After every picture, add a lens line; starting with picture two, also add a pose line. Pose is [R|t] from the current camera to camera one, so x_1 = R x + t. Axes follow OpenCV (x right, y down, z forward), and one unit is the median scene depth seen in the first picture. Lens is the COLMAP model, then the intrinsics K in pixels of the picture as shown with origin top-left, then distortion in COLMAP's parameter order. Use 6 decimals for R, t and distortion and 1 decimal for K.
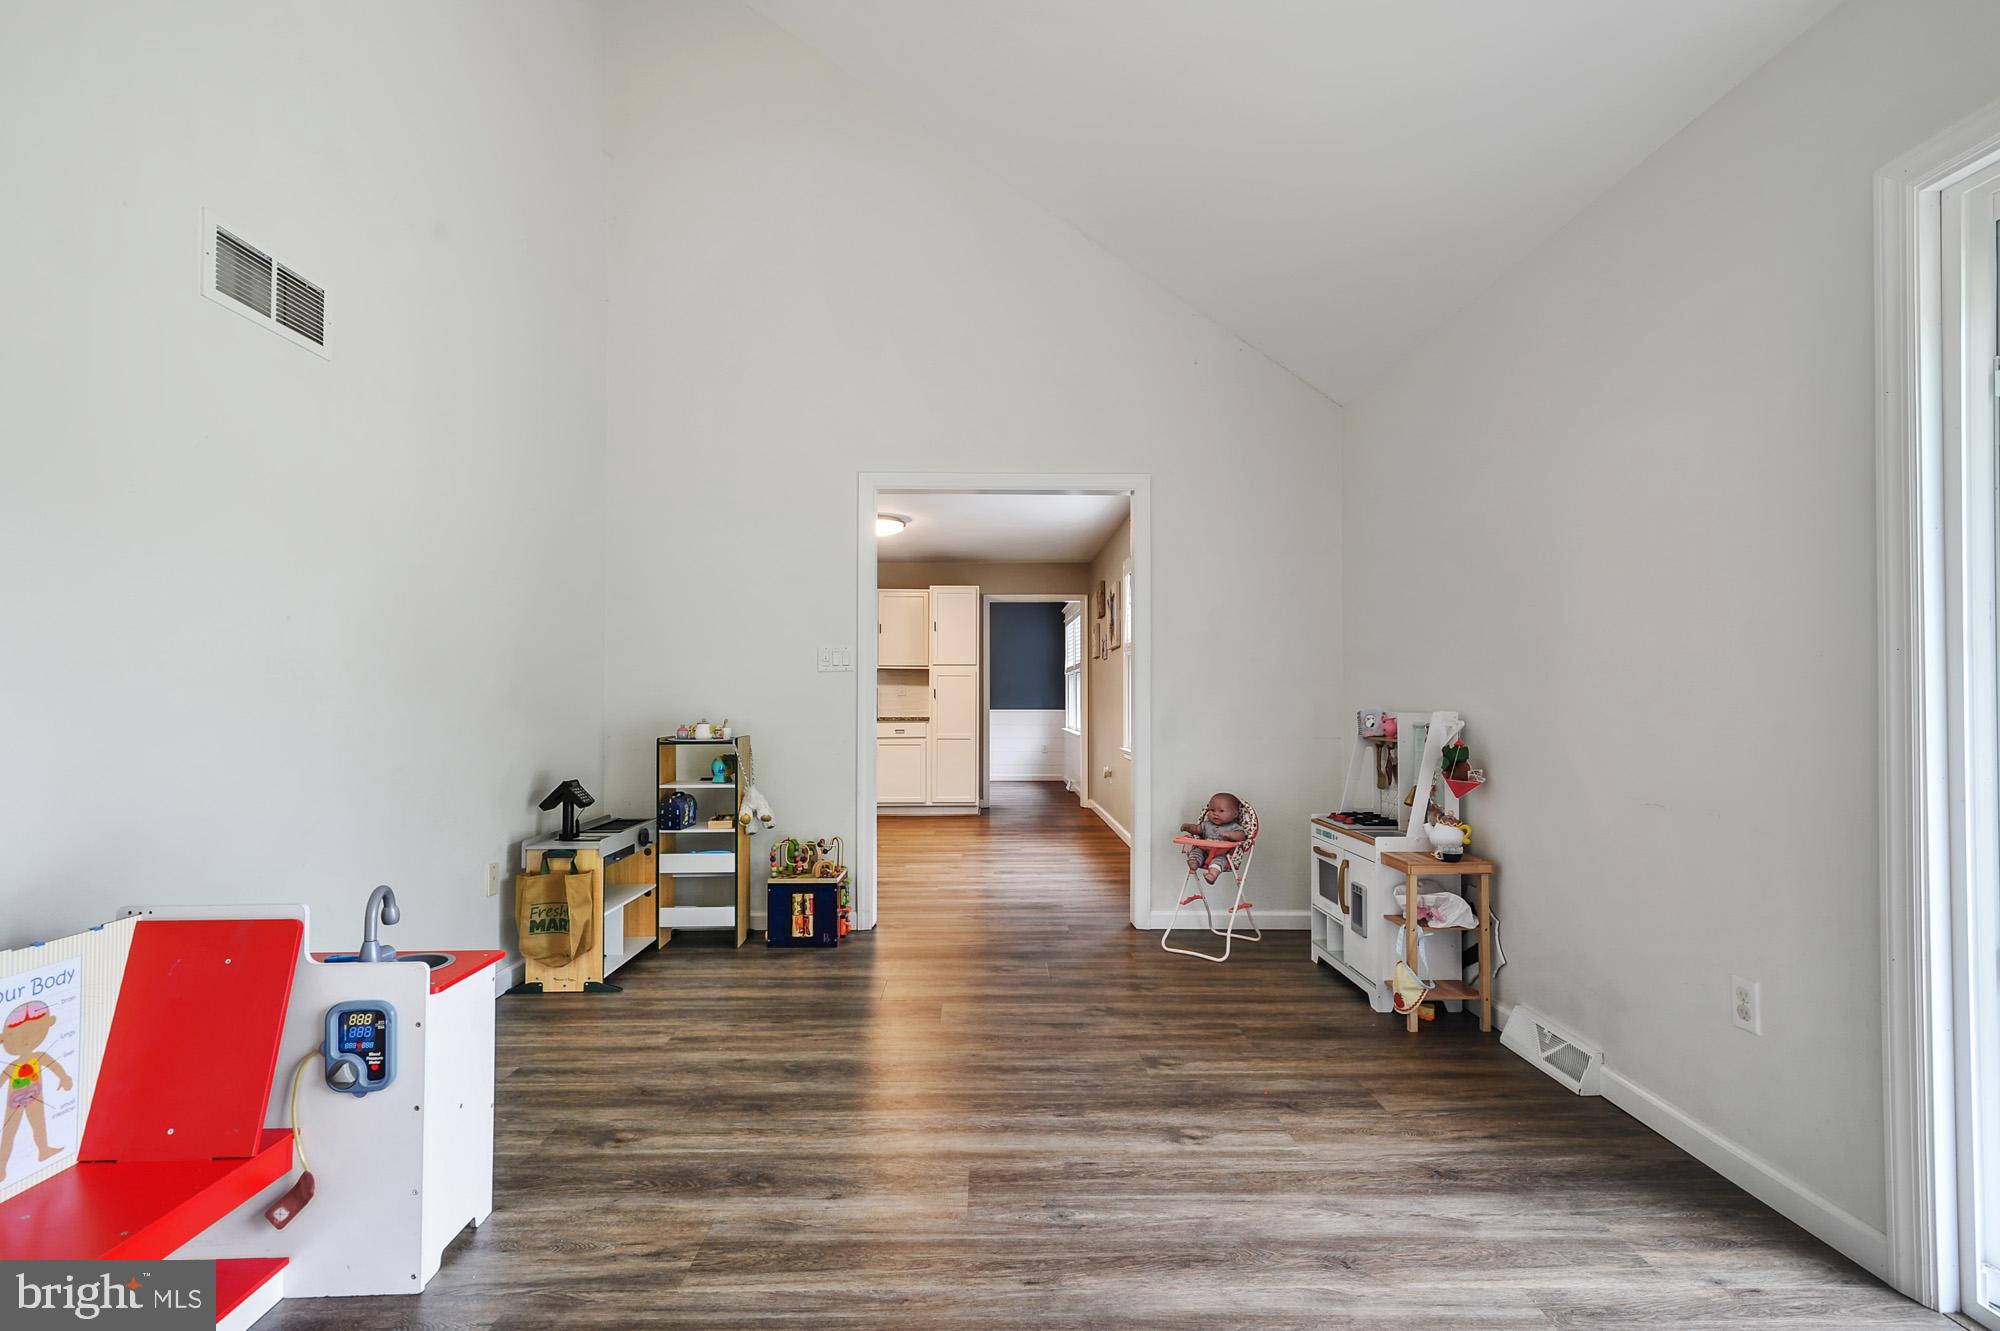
lens RADIAL K [[920.9, 0, 993.7], [0, 920.9, 683.9], [0, 0, 1]] dist [0.015238, -0.000169]
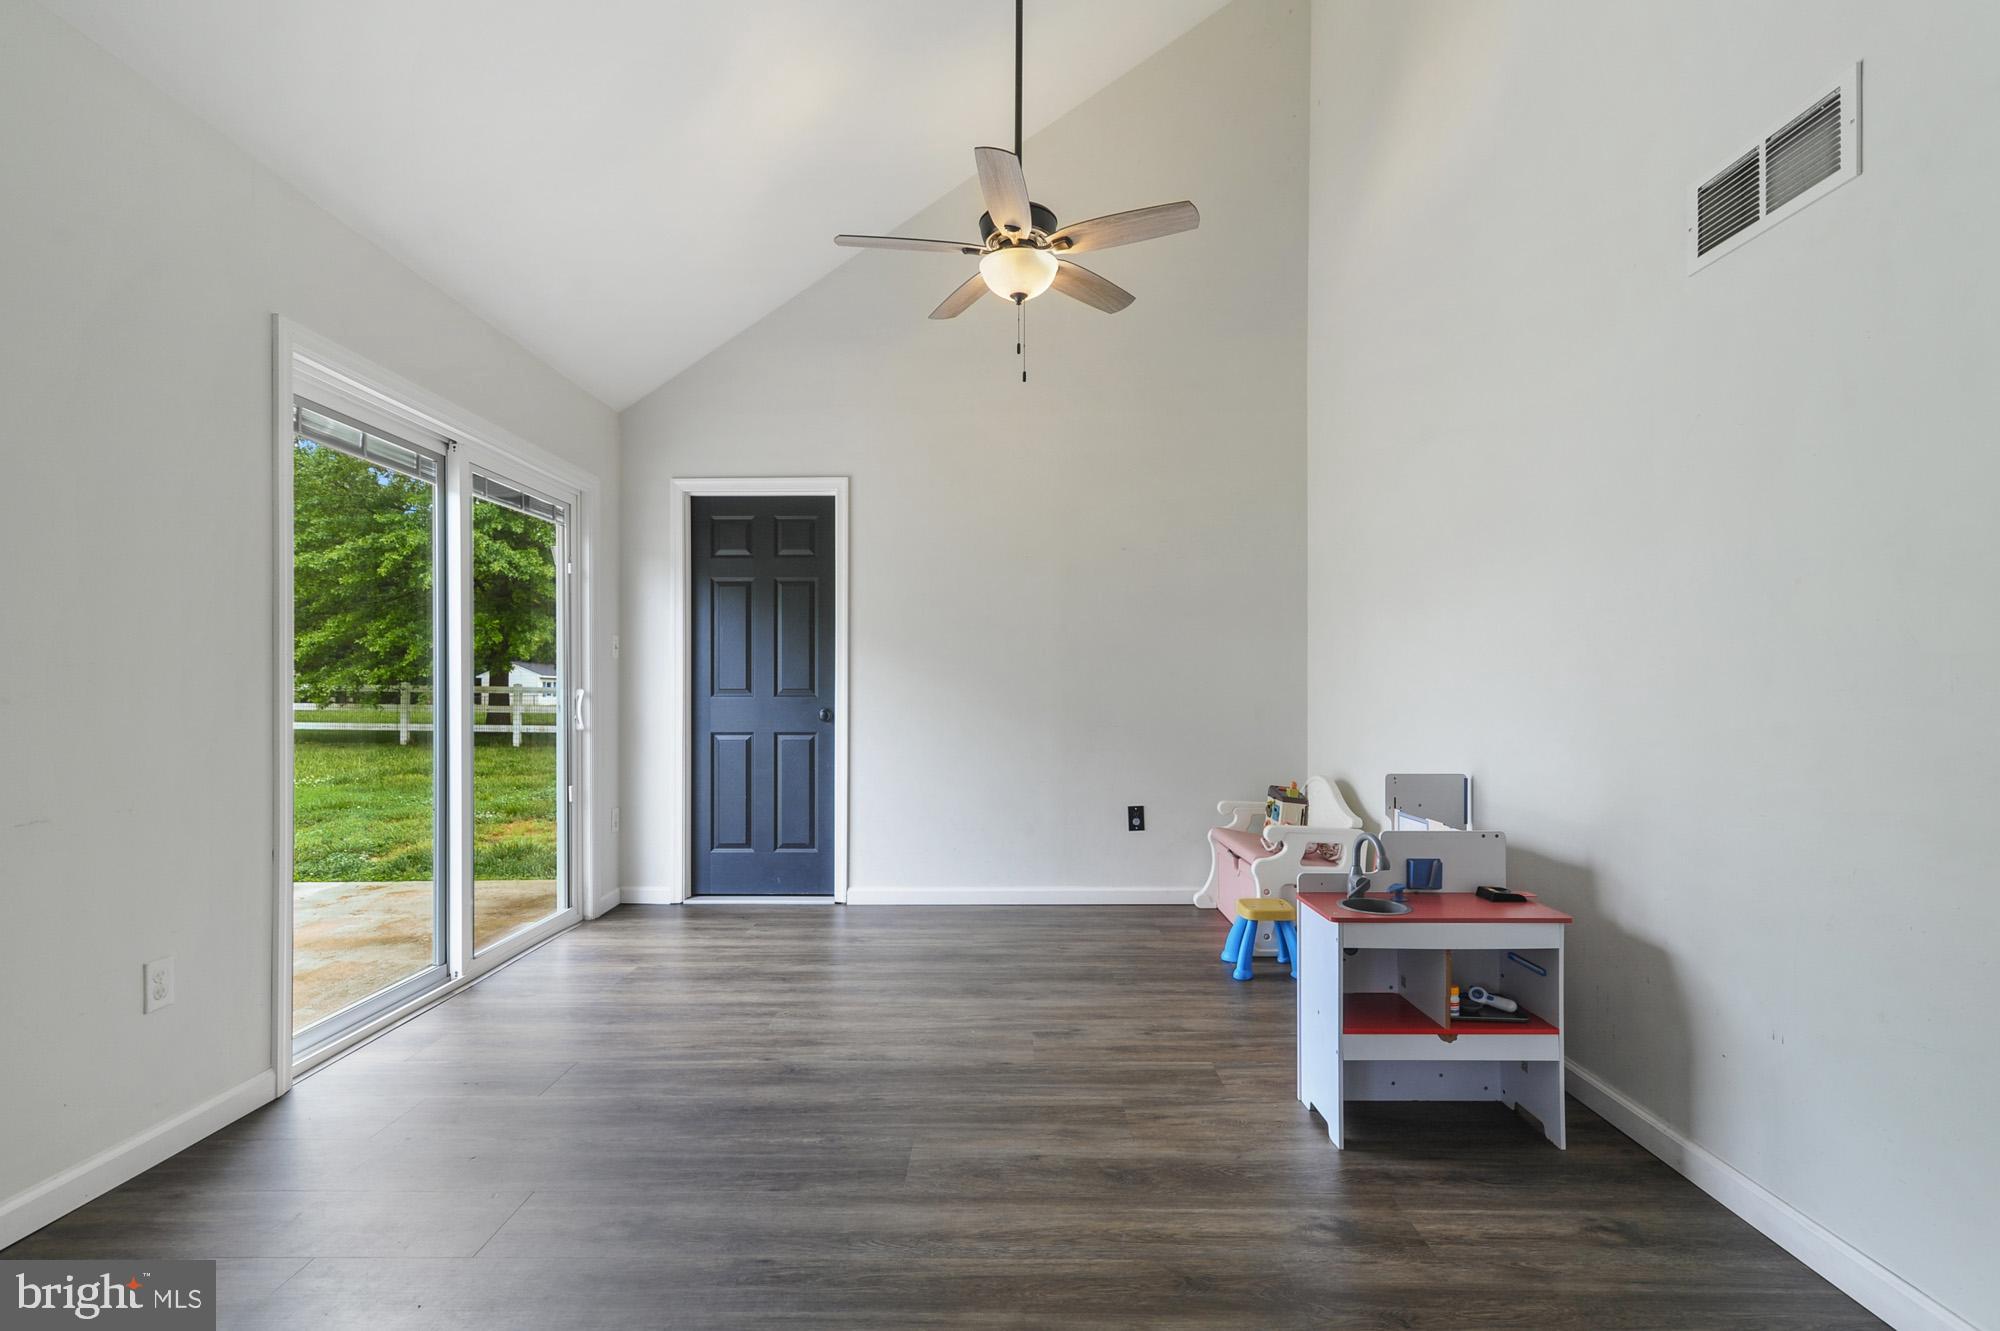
lens RADIAL K [[920.9, 0, 993.7], [0, 920.9, 683.9], [0, 0, 1]] dist [0.015238, -0.000169]
pose [[-0.999676, -0.000621, 0.025447, -0.147127], [-0.000985, 0.999897, -0.014290, 0.024830], [-0.025435, -0.014310, -0.999574, 2.029841]]
